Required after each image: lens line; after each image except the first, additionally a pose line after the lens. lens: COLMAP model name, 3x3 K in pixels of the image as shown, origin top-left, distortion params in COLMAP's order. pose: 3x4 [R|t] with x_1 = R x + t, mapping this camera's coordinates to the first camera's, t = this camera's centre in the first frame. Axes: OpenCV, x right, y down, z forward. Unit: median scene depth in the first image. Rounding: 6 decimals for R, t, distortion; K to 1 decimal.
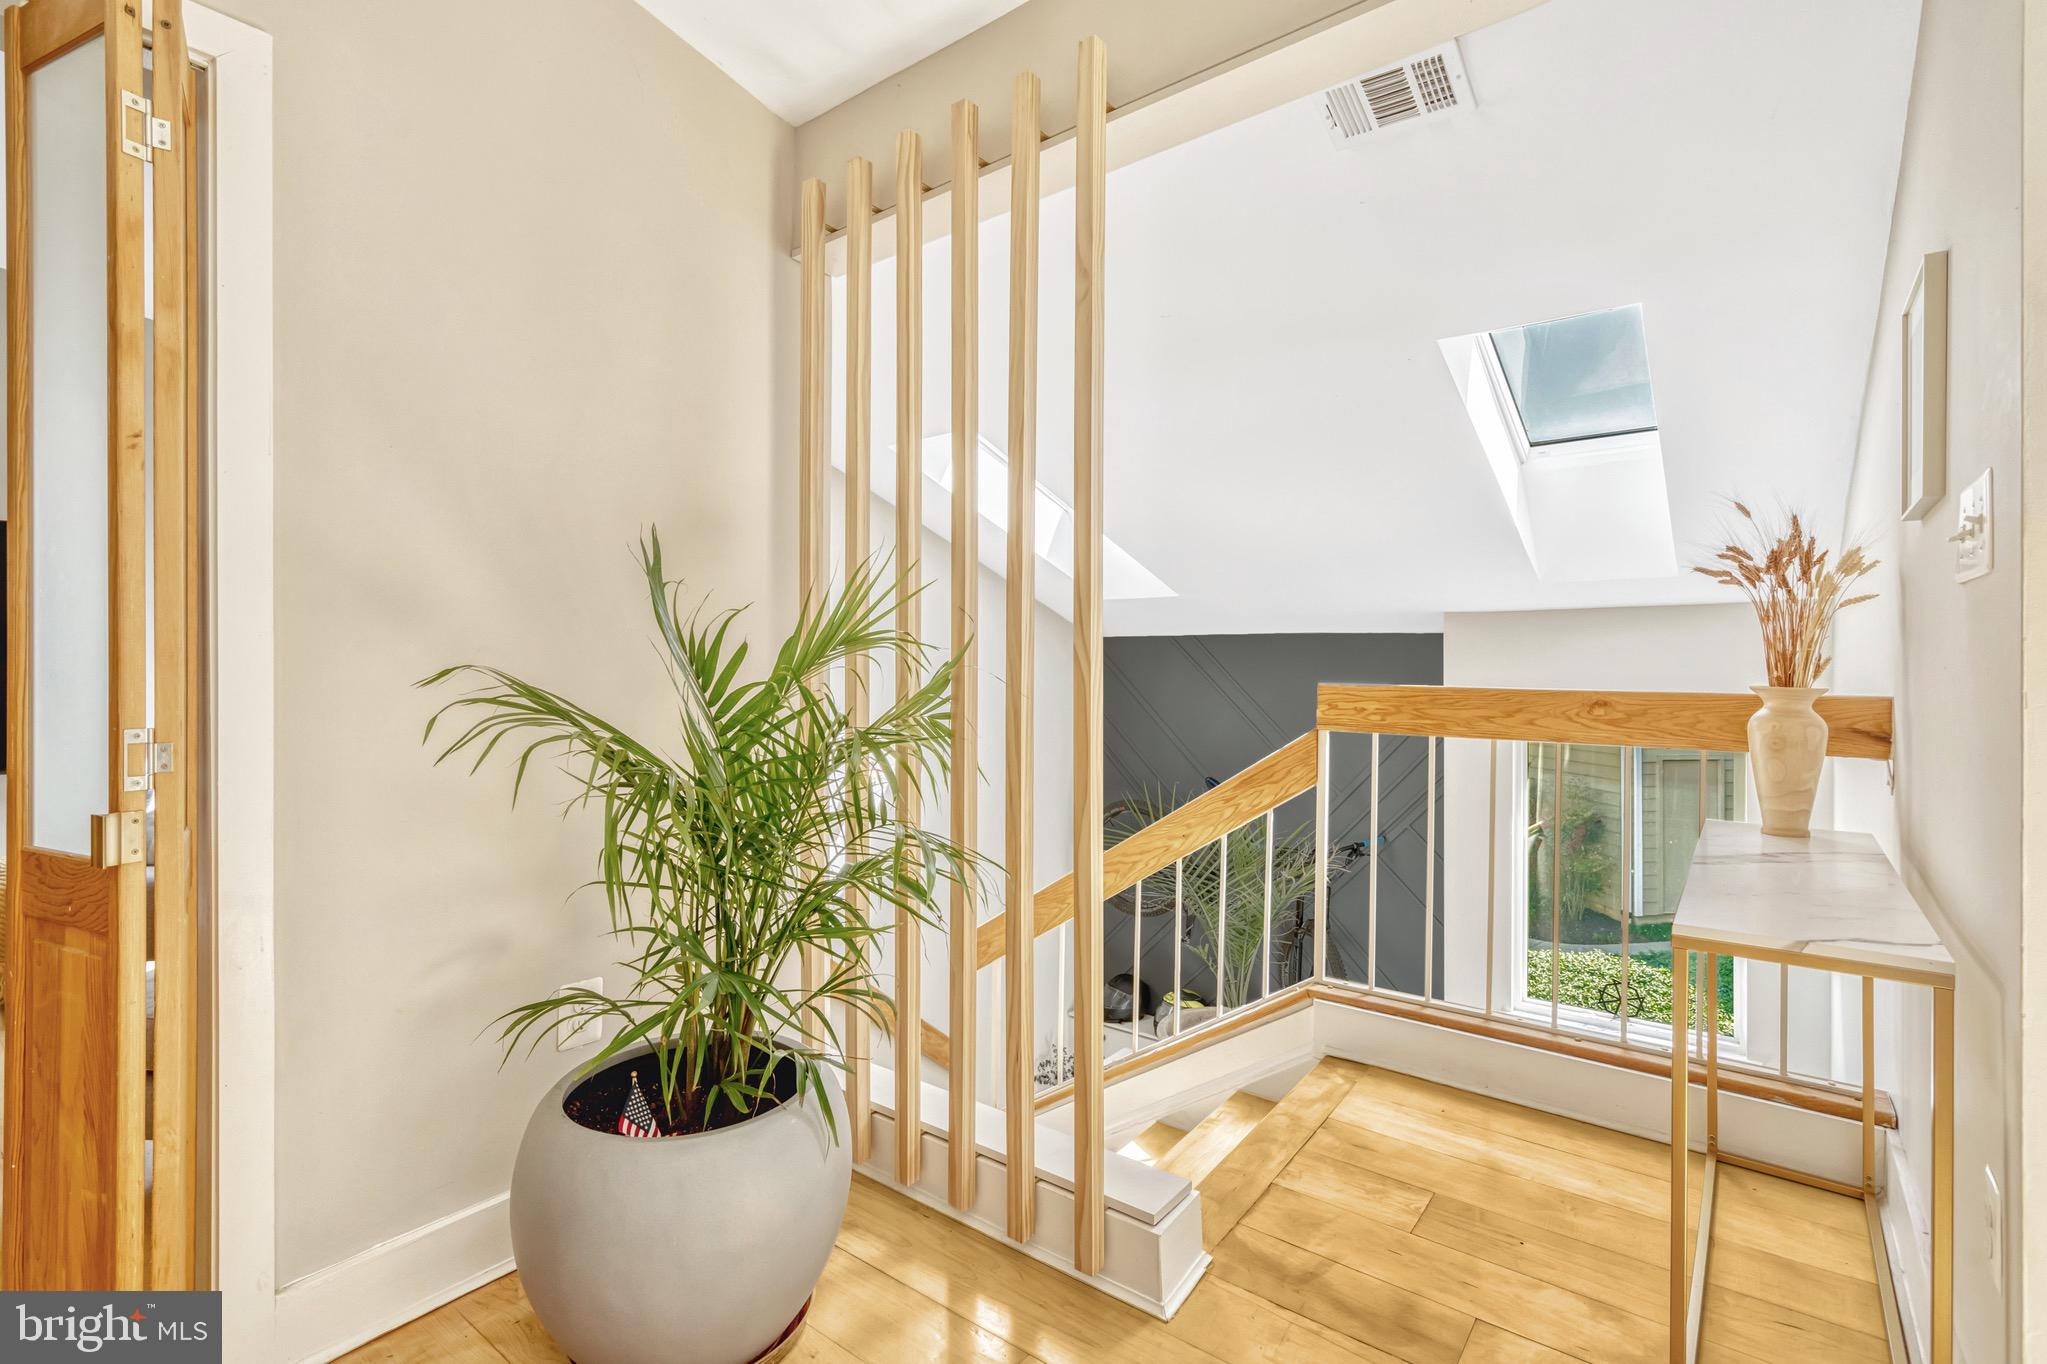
lens RADIAL K [[946.4, 0, 1017.4], [0, 946.4, 680.0], [0, 0, 1]] dist [-0.002067, -0.001507]
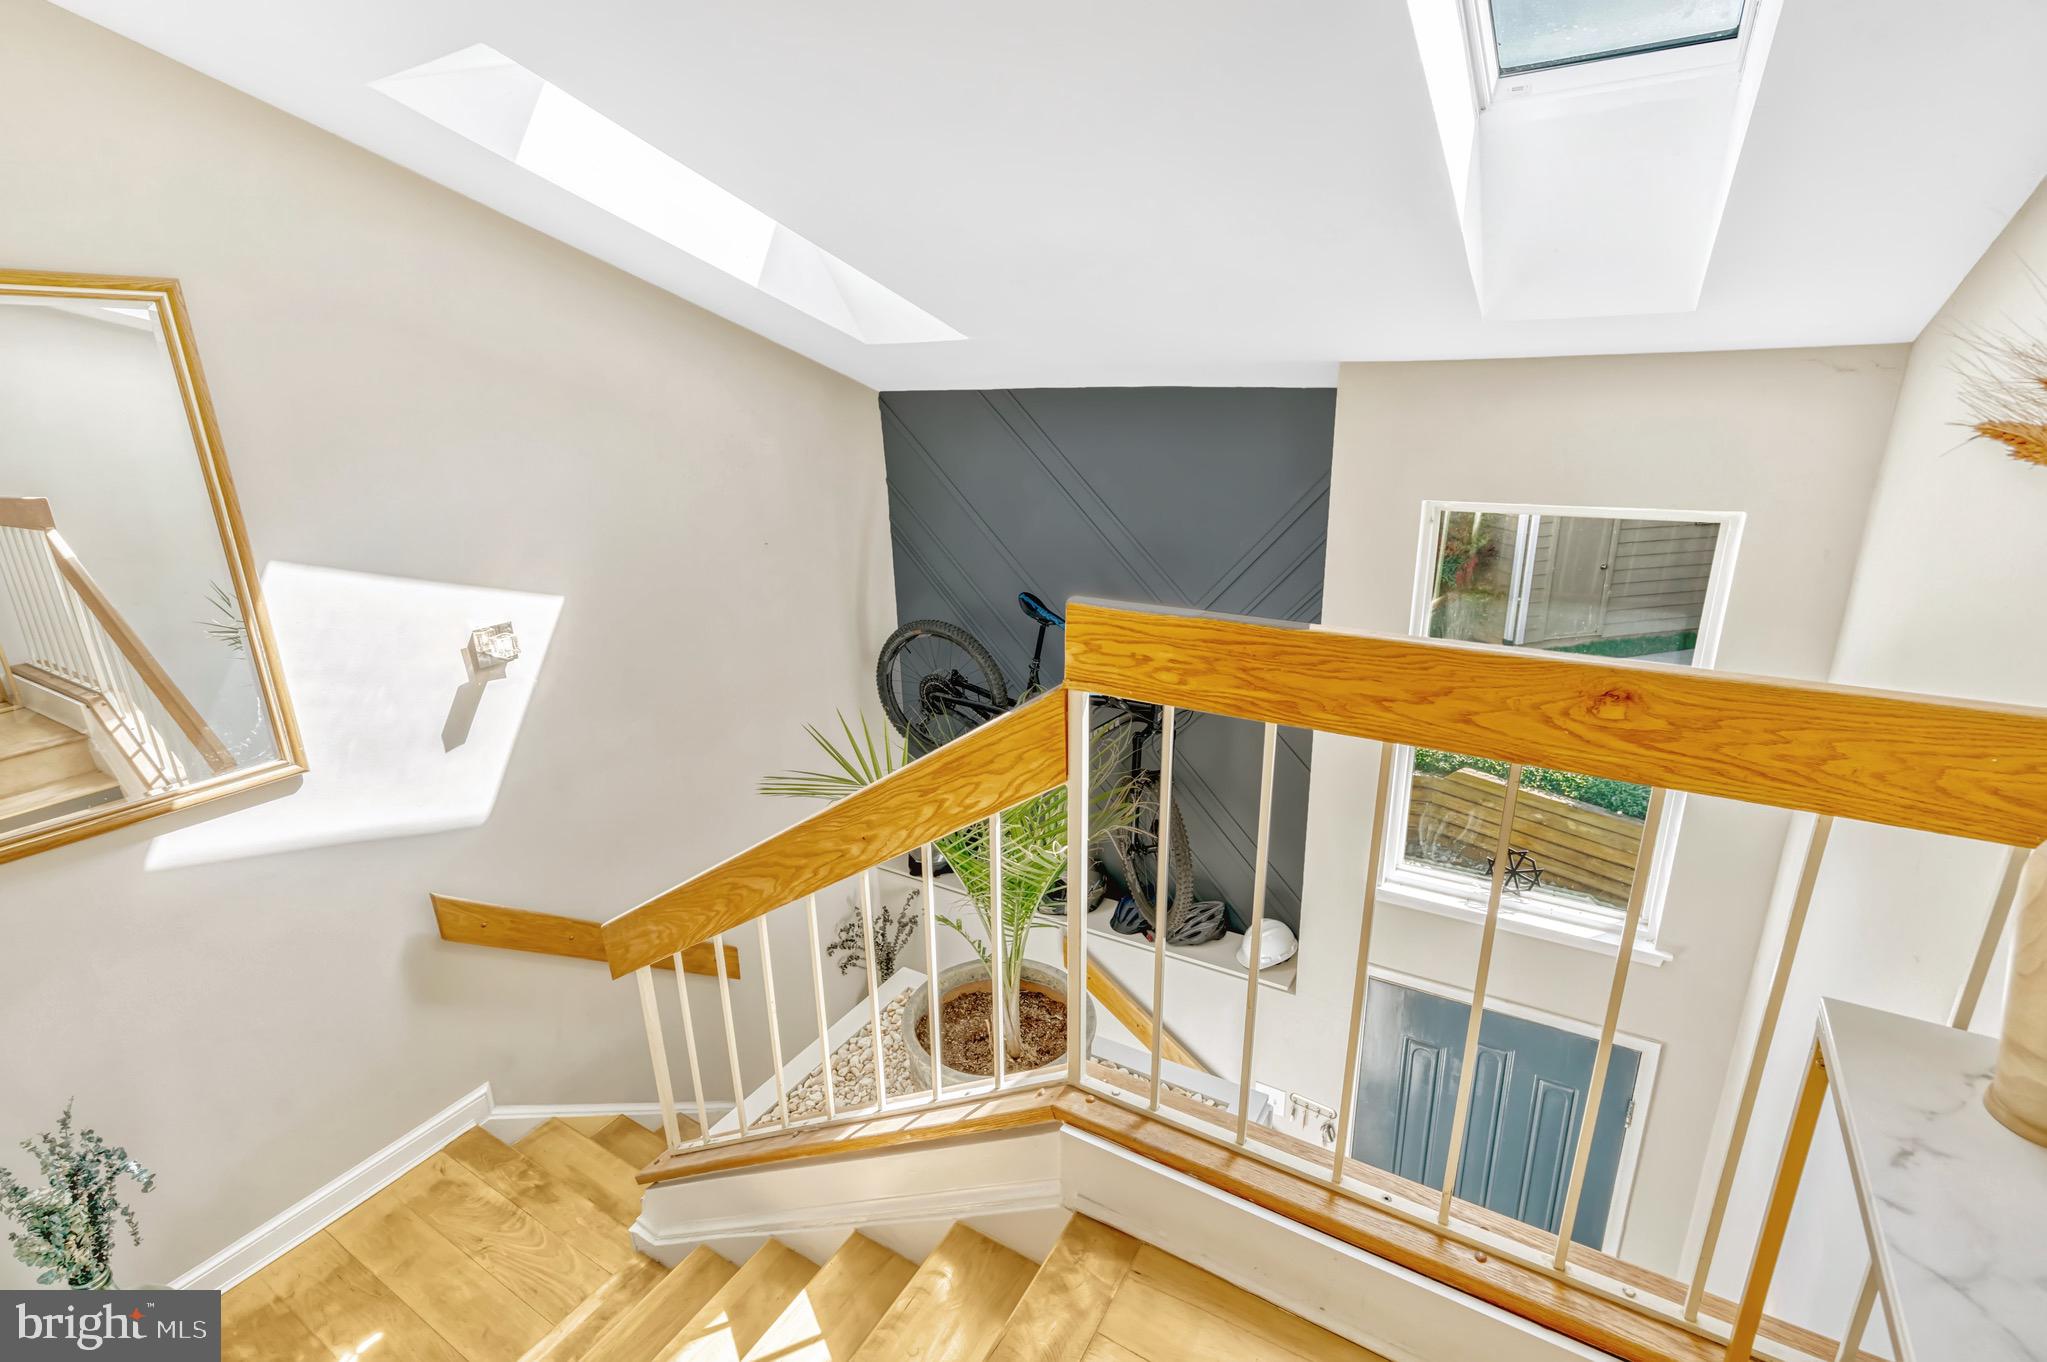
lens RADIAL K [[946.4, 0, 1017.4], [0, 946.4, 679.0], [0, 0, 1]] dist [-0.002067, -0.001507]
pose [[0.994614, -0.060461, 0.084181, 0.250935], [0.032200, 0.952284, 0.303509, -0.113574], [-0.098515, -0.299164, 0.949103, 0.517536]]
